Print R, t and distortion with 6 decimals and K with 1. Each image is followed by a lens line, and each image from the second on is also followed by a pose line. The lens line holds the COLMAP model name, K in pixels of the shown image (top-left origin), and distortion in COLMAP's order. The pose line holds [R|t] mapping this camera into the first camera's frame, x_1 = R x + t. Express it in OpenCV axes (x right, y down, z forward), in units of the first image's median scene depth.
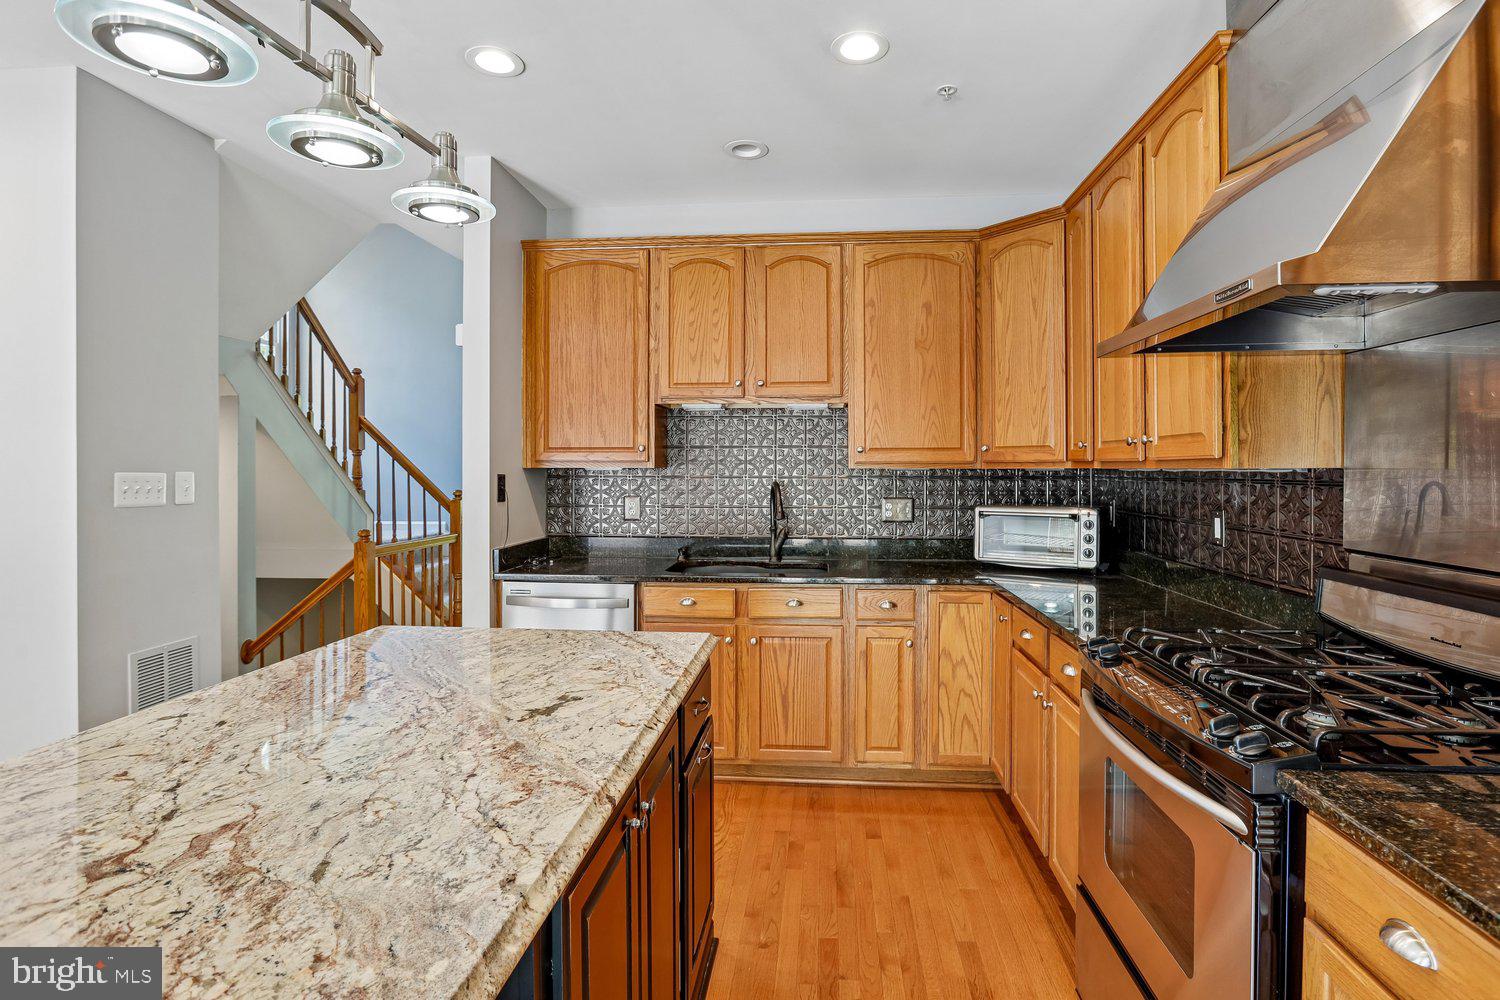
lens RADIAL K [[737.4, 0, 766.9], [0, 737.4, 468.3], [0, 0, 1]] dist [-0.046158, -0.000070]
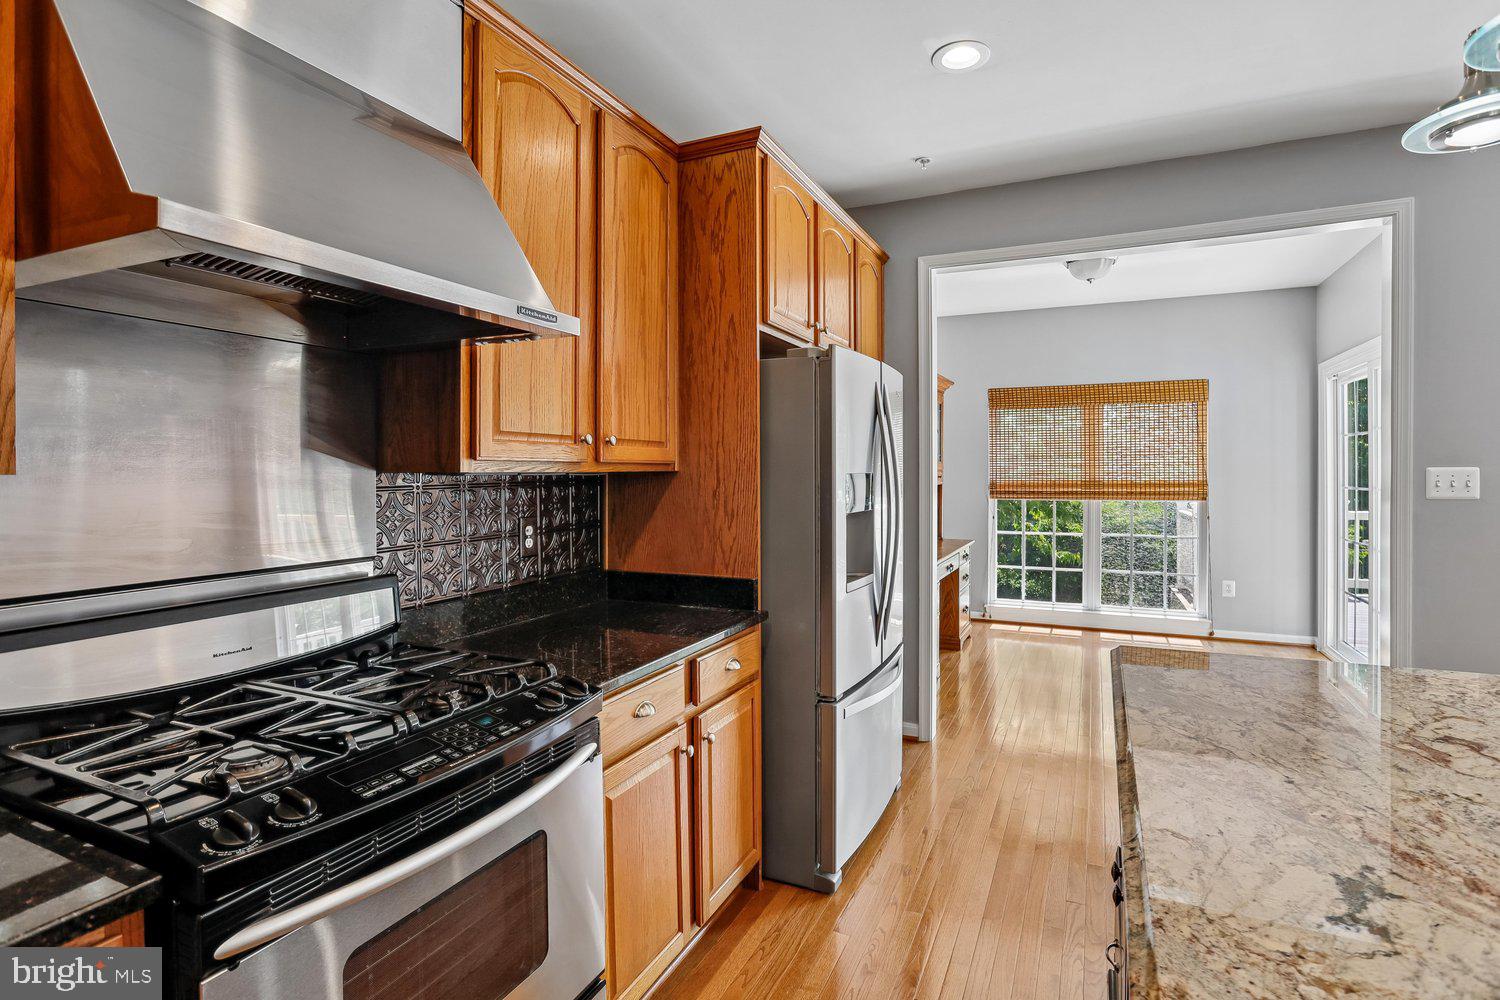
lens RADIAL K [[735.0, 0, 766.9], [0, 735.0, 480.4], [0, 0, 1]] dist [-0.034881, 0.010455]
pose [[-0.941631, 0.002988, 0.336633, -0.024634], [0.007478, 0.999900, 0.012041, 0.001534], [-0.336564, 0.013855, -0.941559, 0.705580]]
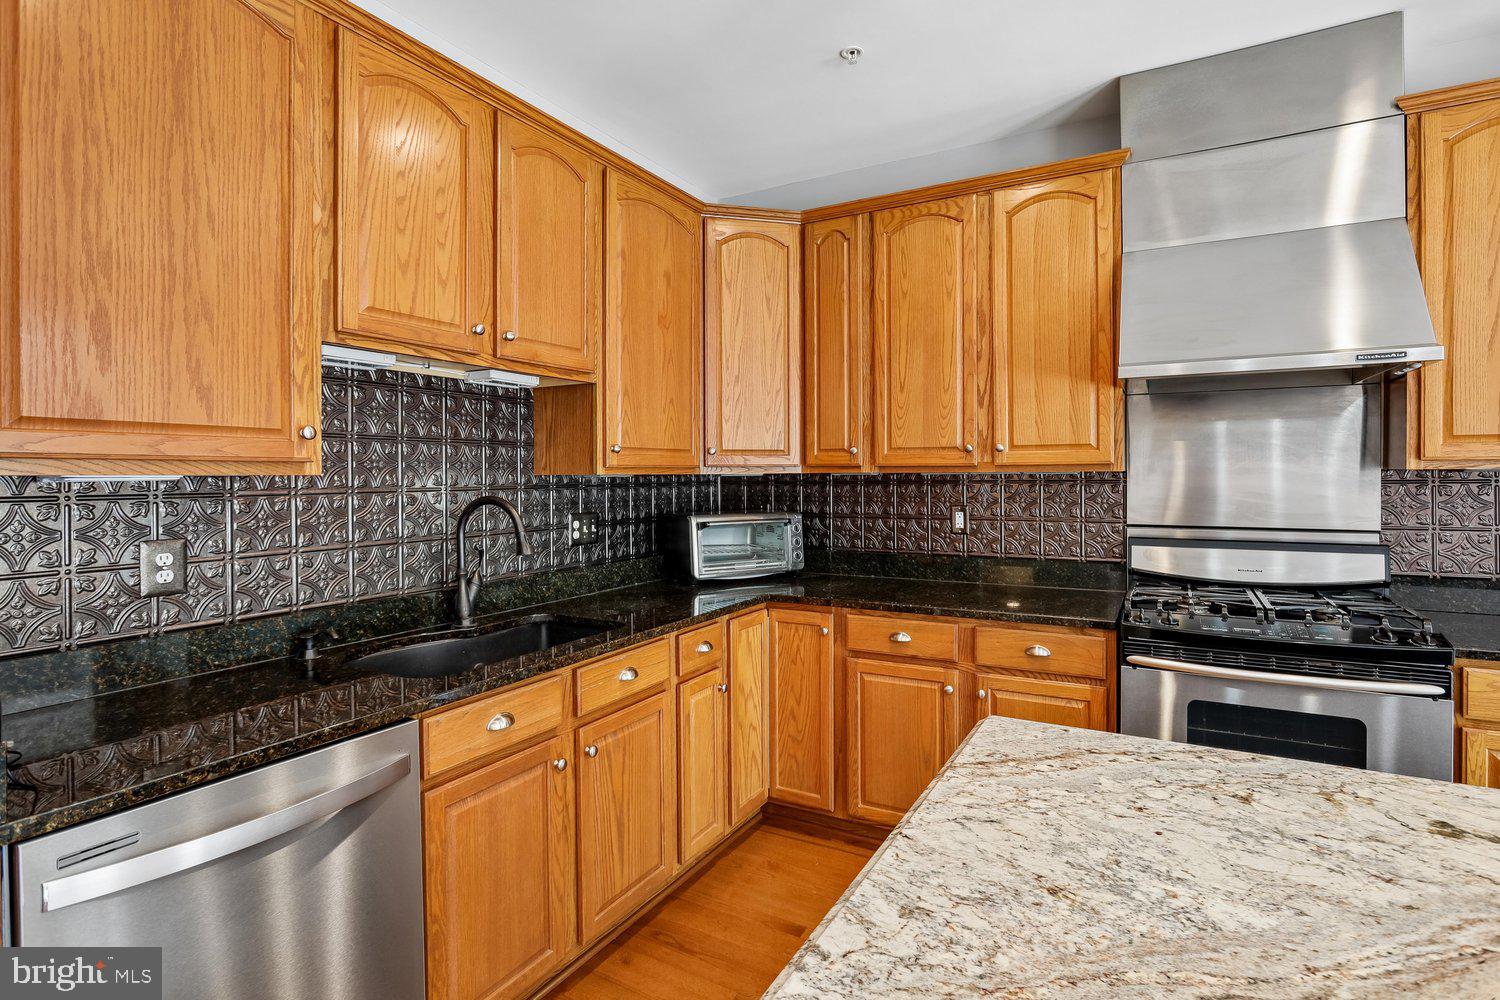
lens RADIAL K [[732.3, 0, 754.5], [0, 732.3, 477.2], [0, 0, 1]] dist [-0.015868, 0.000582]
pose [[0.418587, -0.006649, 0.908152, -0.482468], [0.006650, 0.999969, 0.004256, 0.000775], [-0.908152, 0.004258, 0.418618, 0.569406]]
